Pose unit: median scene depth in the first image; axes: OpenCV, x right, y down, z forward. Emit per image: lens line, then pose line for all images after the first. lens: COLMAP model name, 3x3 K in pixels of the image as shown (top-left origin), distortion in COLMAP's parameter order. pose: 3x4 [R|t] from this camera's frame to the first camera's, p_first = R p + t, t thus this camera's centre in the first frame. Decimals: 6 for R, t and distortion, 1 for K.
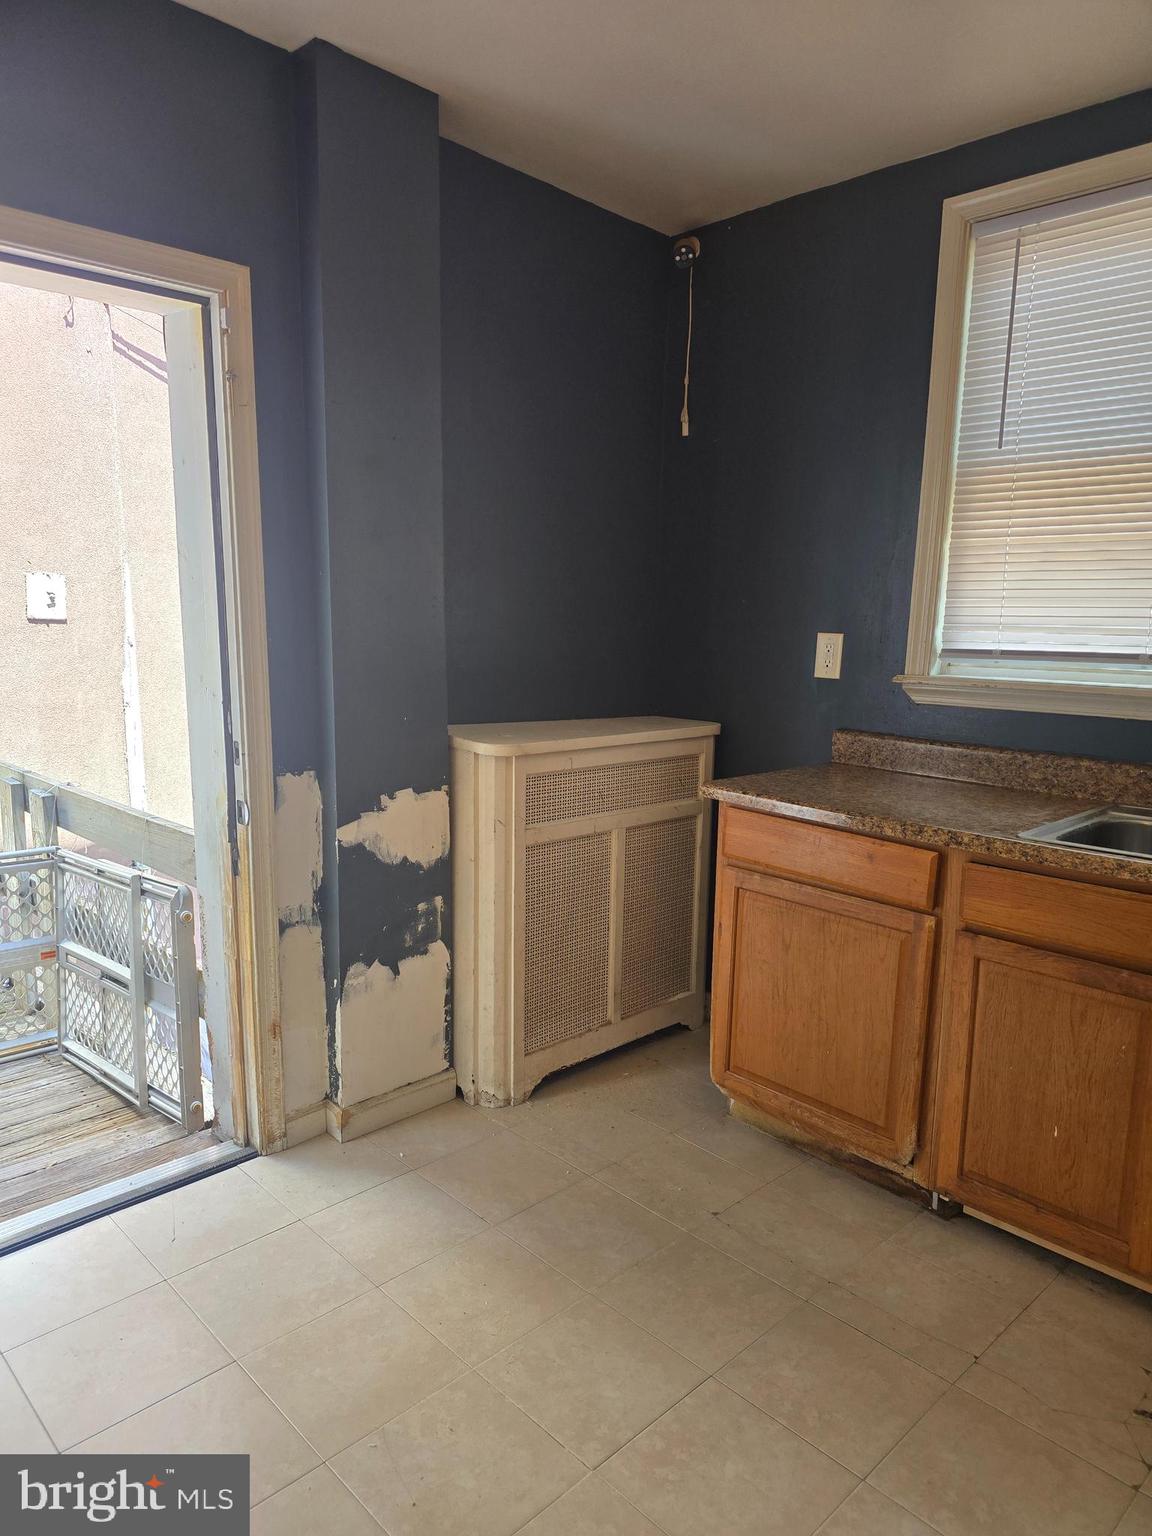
lens RADIAL K [[1019.7, 0, 574.4], [0, 1019.7, 769.0], [0, 0, 1]] dist [-0.043835, -0.016724]
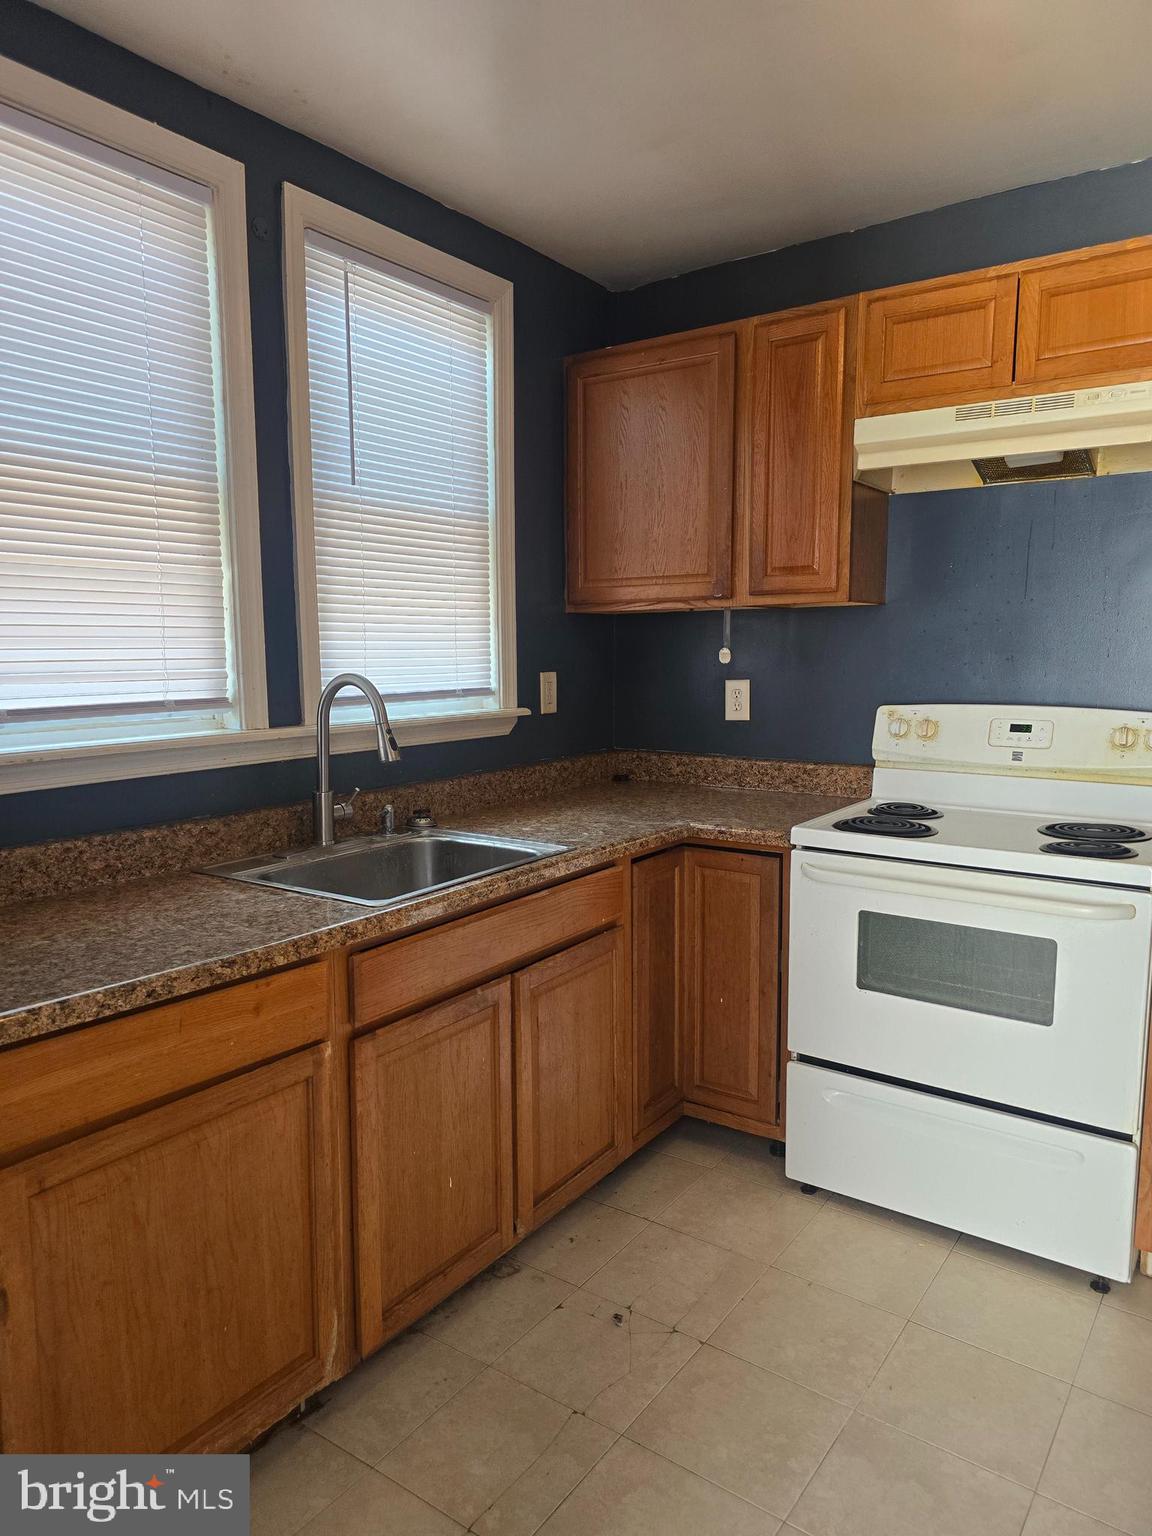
lens RADIAL K [[1019.7, 0, 575.5], [0, 1019.7, 774.3], [0, 0, 1]] dist [-0.043835, -0.016724]
pose [[-0.187999, -0.122731, 0.974471, -0.369249], [0.160549, 0.974977, 0.153768, -0.128303], [-0.968958, 0.185359, -0.163590, 0.817718]]
